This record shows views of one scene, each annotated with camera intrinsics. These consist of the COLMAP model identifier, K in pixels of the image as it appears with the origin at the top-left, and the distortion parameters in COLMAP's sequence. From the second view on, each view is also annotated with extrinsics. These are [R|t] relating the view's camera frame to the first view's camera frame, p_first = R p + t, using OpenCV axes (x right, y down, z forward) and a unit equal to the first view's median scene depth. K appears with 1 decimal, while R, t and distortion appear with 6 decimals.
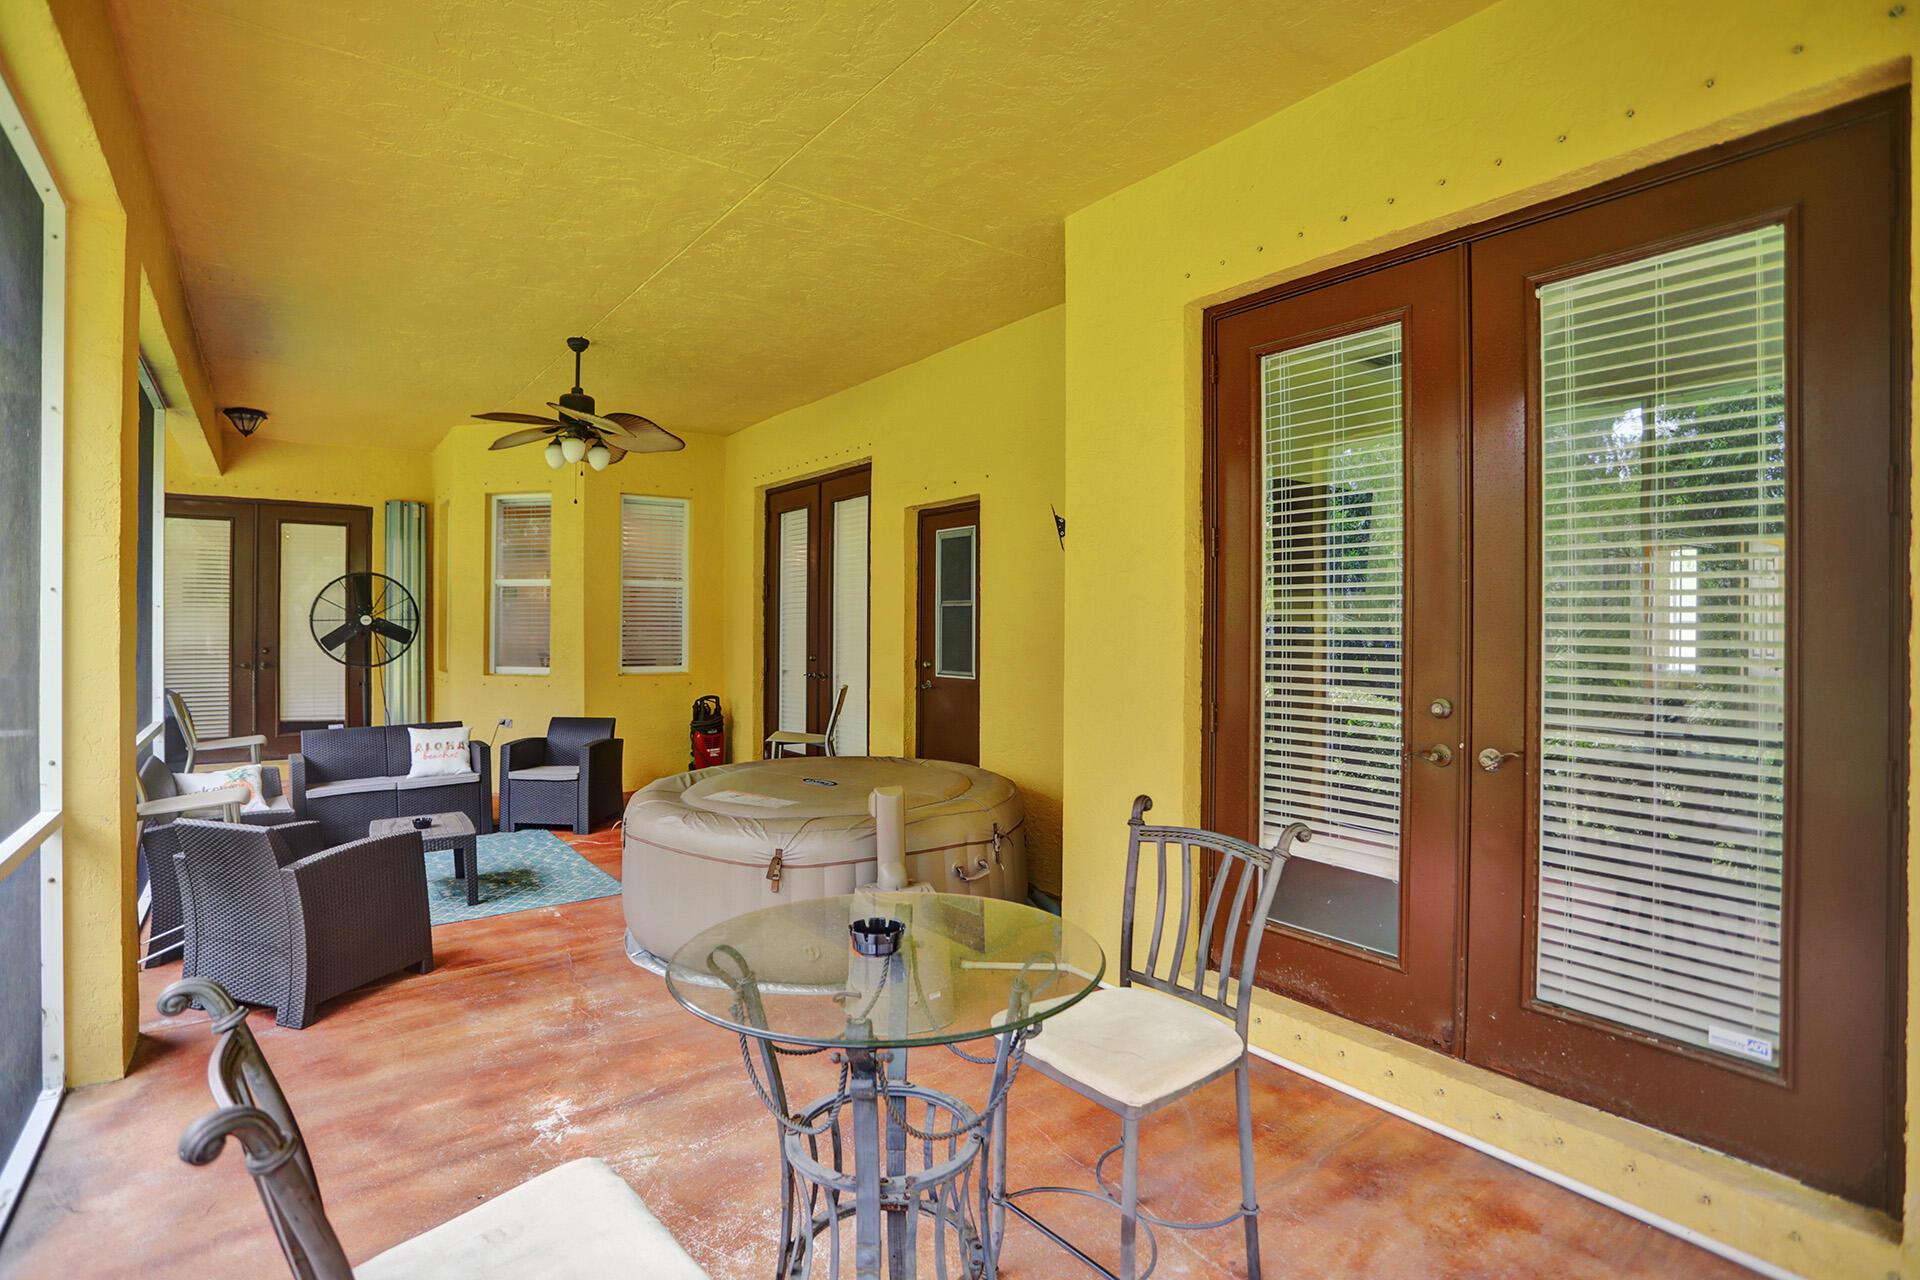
lens RADIAL K [[926.0, 0, 960.4], [0, 926.0, 634.9], [0, 0, 1]] dist [-0.055783, 0.014499]
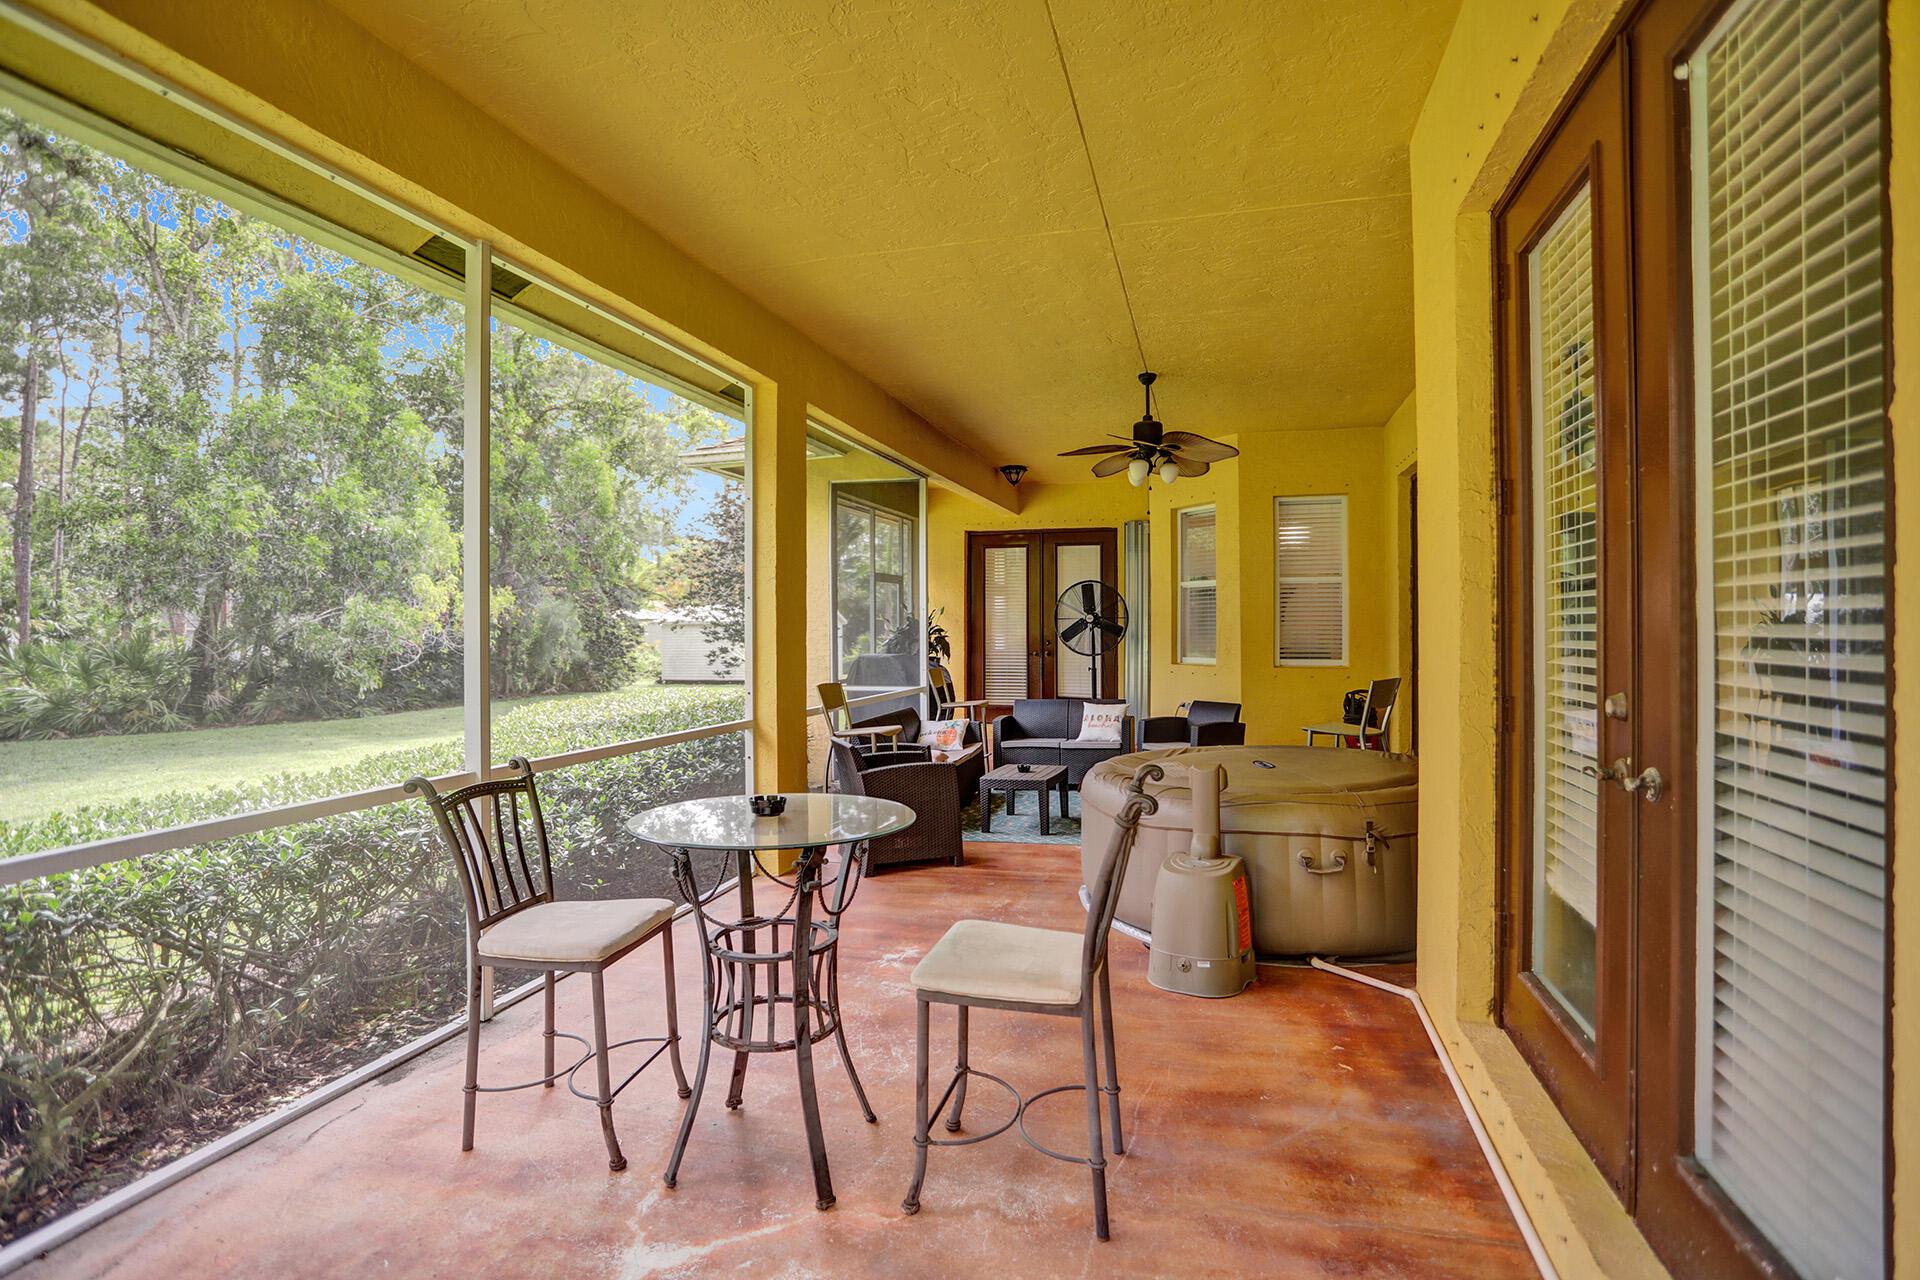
lens RADIAL K [[926.0, 0, 969.3], [0, 926.0, 633.3], [0, 0, 1]] dist [-0.055783, 0.014499]
pose [[0.623270, -0.001482, -0.782005, 0.359894], [-0.001917, 0.999992, -0.003422, 0.013435], [0.782004, 0.003632, 0.623263, 0.084123]]
